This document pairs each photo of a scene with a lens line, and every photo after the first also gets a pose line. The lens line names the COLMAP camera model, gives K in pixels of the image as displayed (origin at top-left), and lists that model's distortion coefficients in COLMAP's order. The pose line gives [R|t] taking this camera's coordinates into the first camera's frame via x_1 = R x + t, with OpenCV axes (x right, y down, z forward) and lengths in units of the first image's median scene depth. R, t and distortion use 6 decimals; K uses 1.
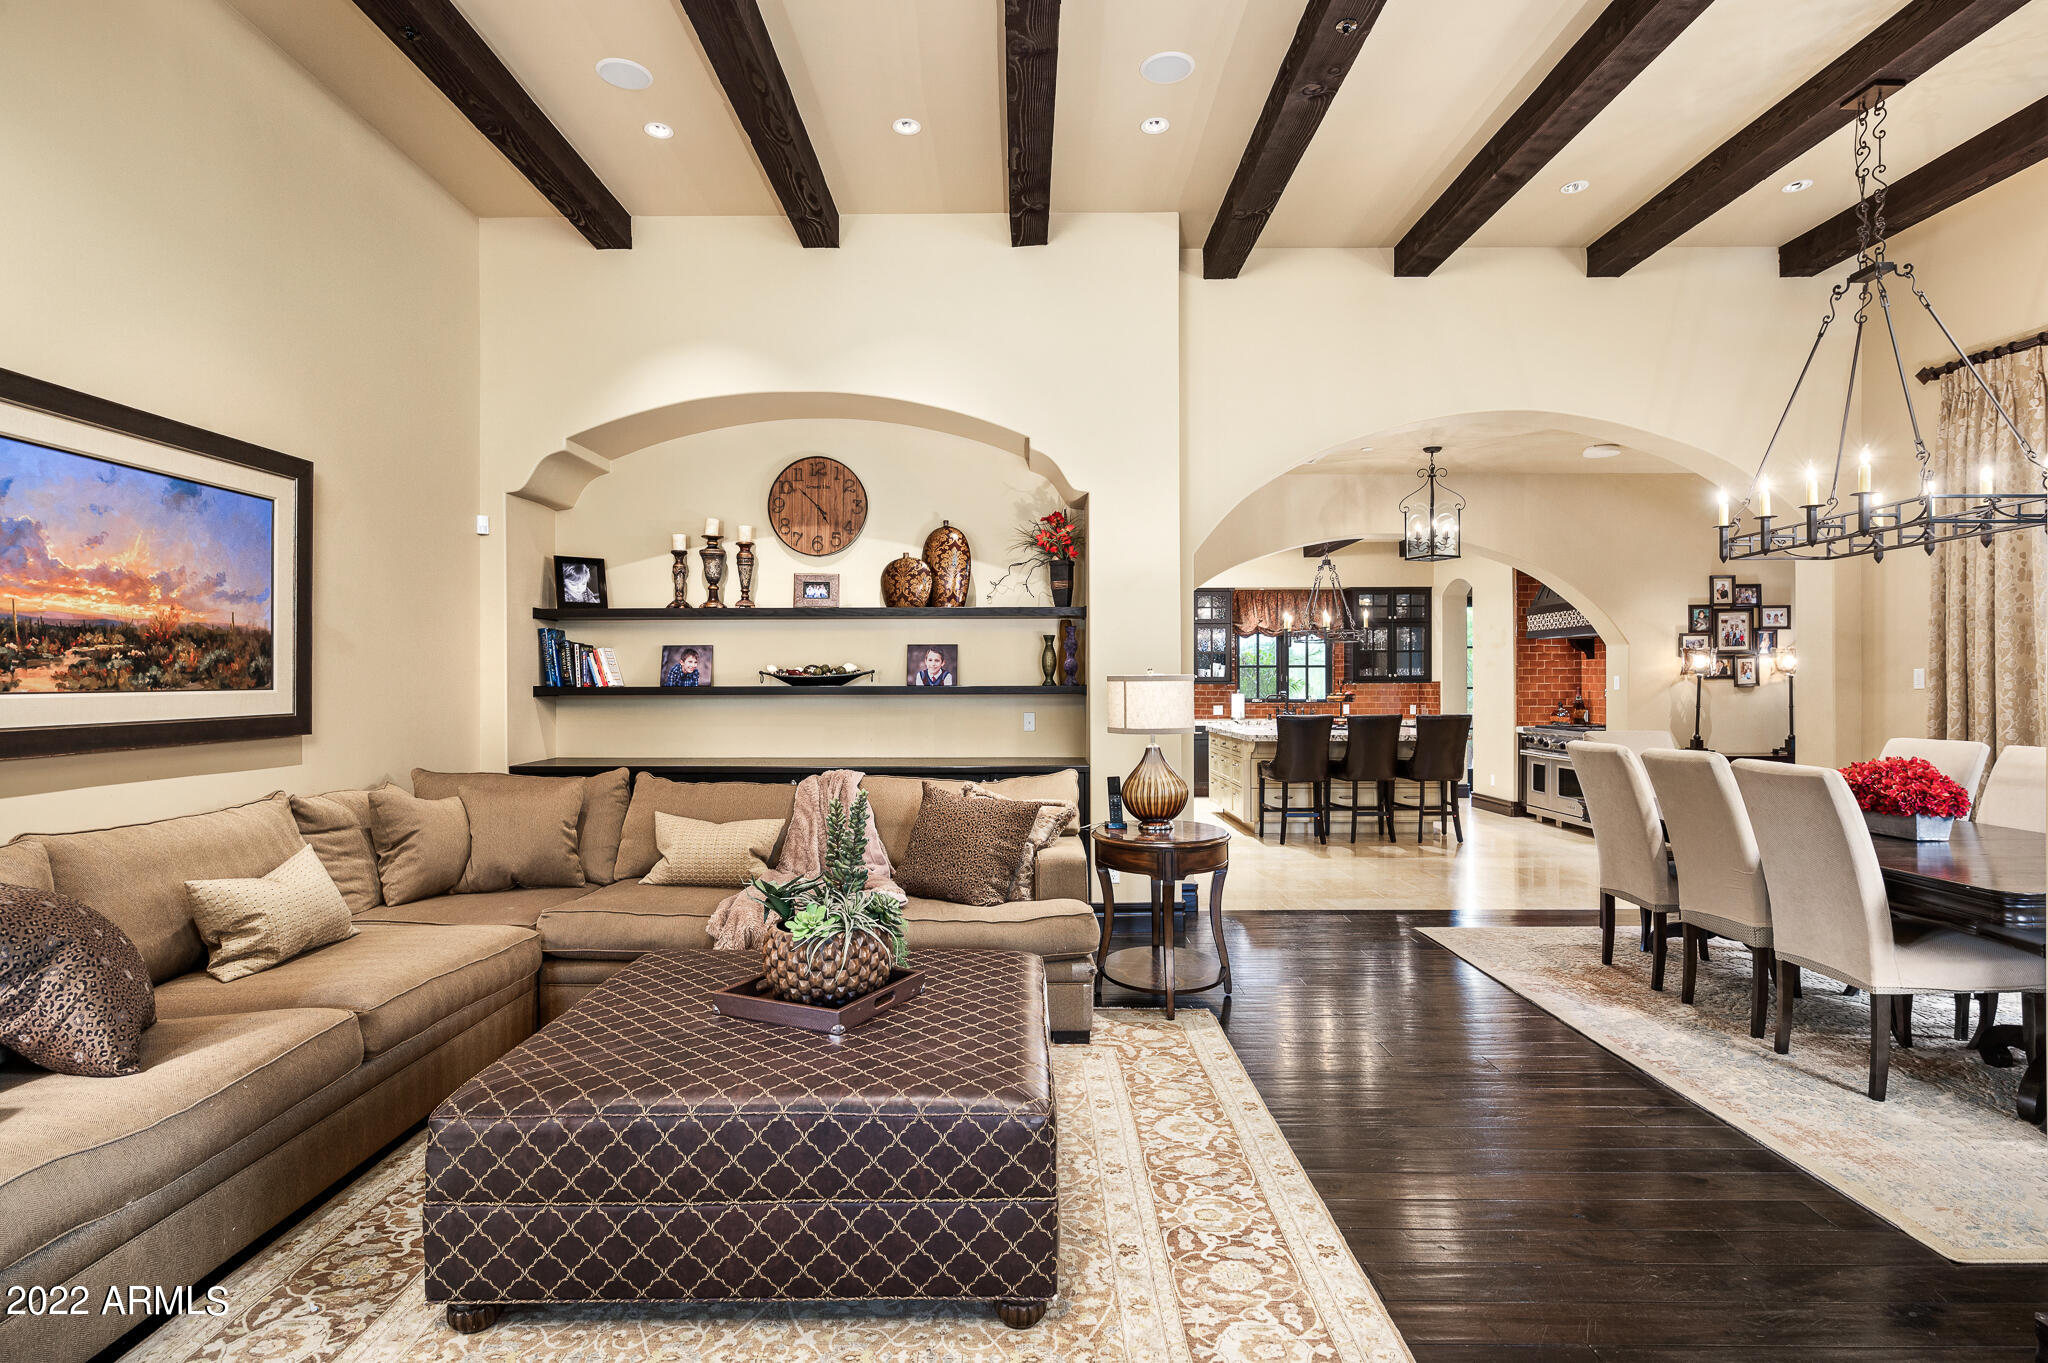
lens RADIAL K [[1044.7, 0, 1024.0], [0, 1044.7, 681.5], [0, 0, 1]] dist [0.000346, -0.000048]
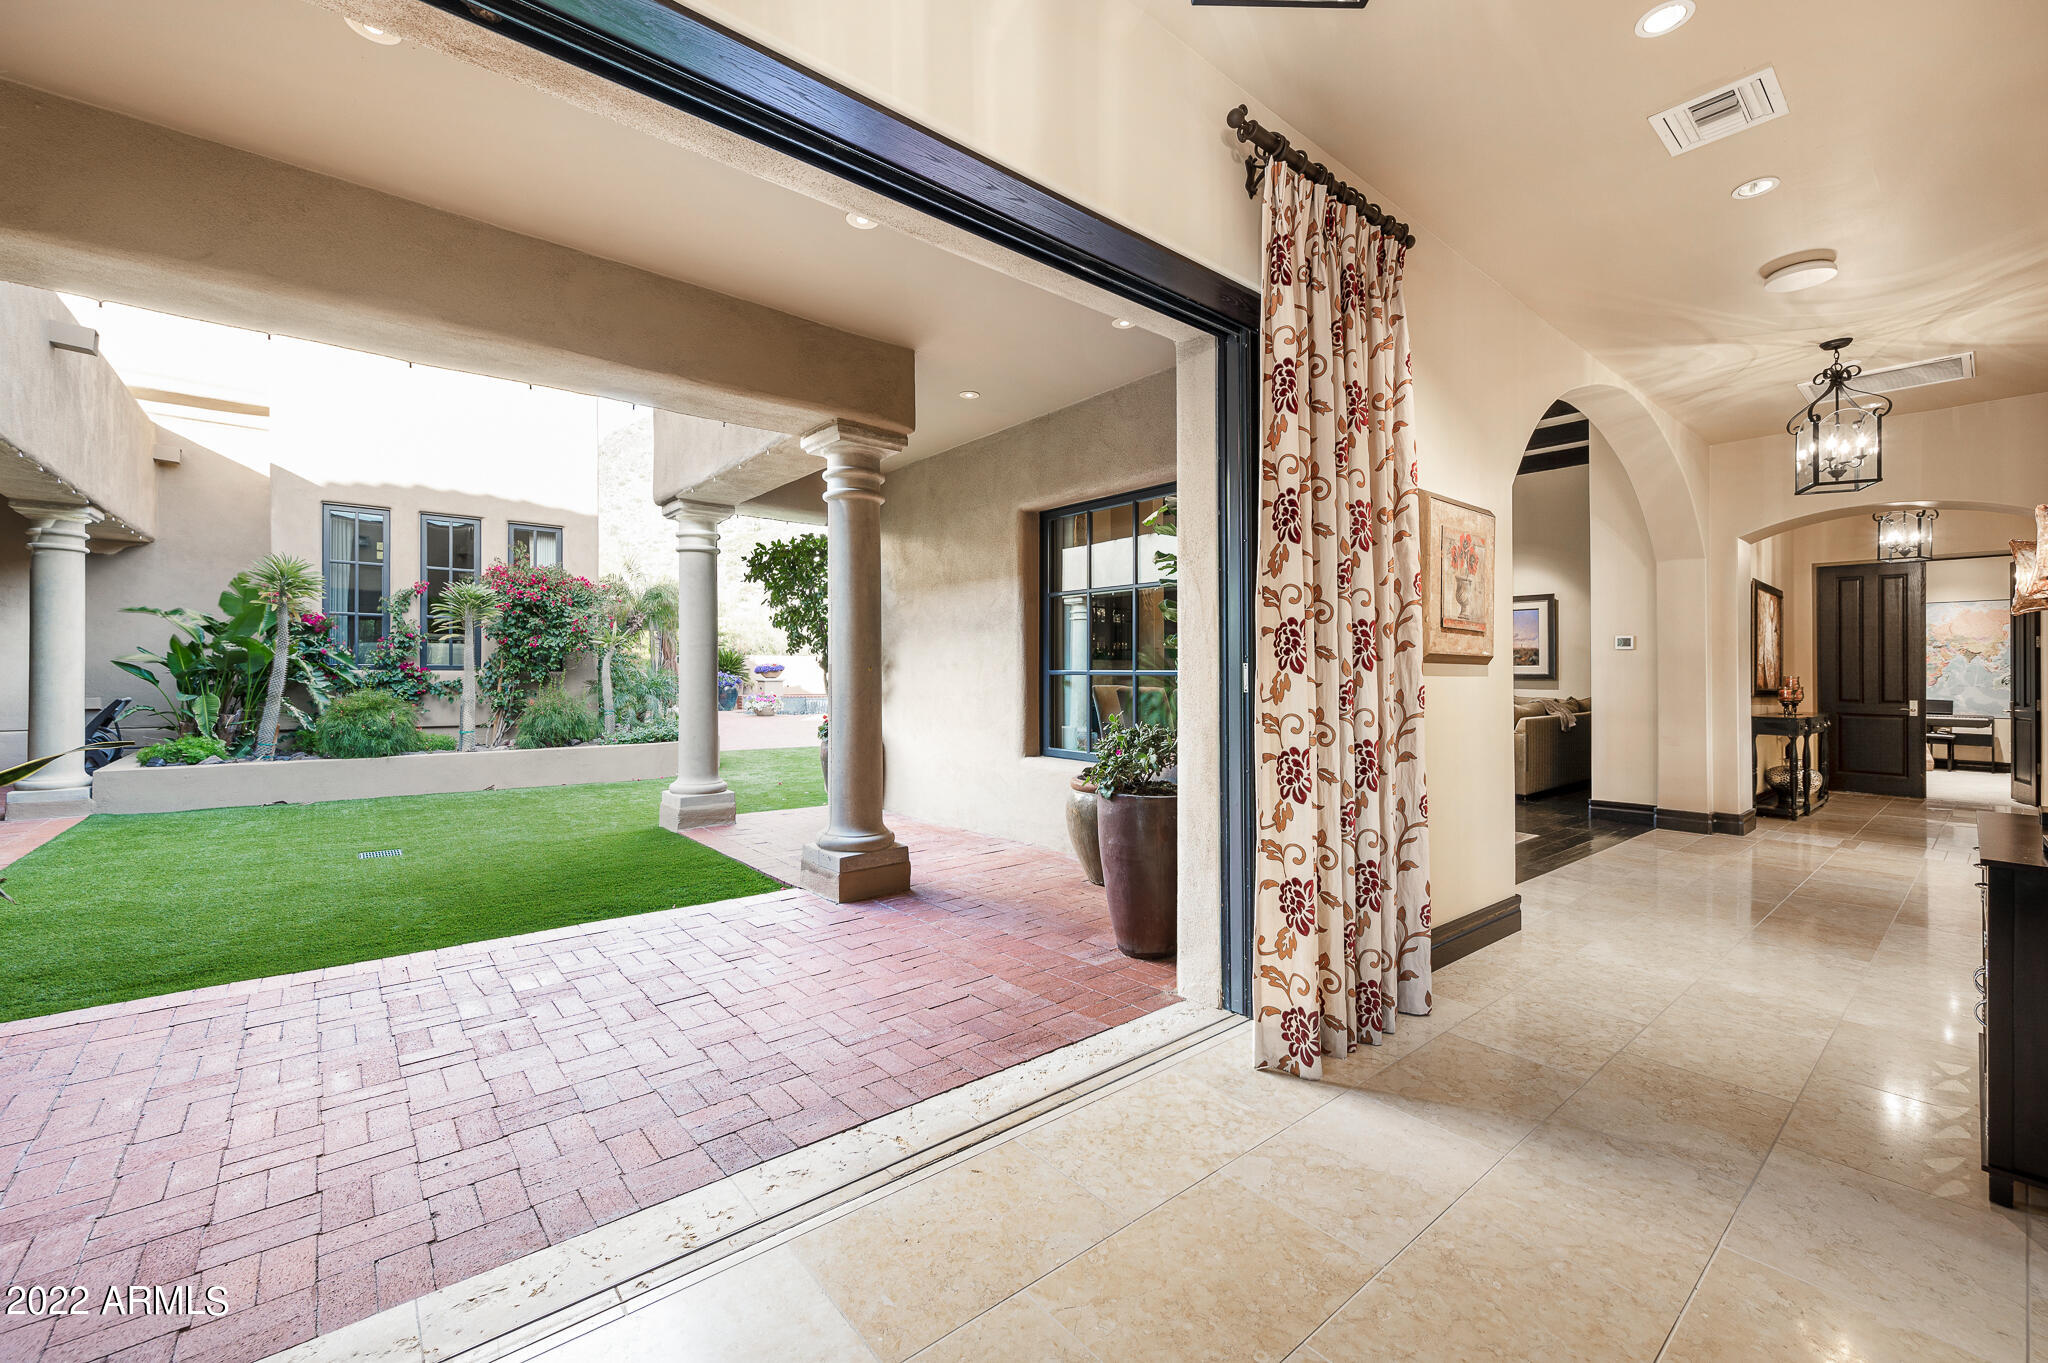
lens RADIAL K [[818.4, 0, 1024.0], [0, 818.4, 681.5], [0, 0, 1]] dist [0.000625, 0.000100]
pose [[-0.766288, 0.016173, -0.642294, 2.580750], [0.009918, 0.999862, 0.013343, 0.007921], [0.642421, 0.003855, -0.766343, 2.271526]]
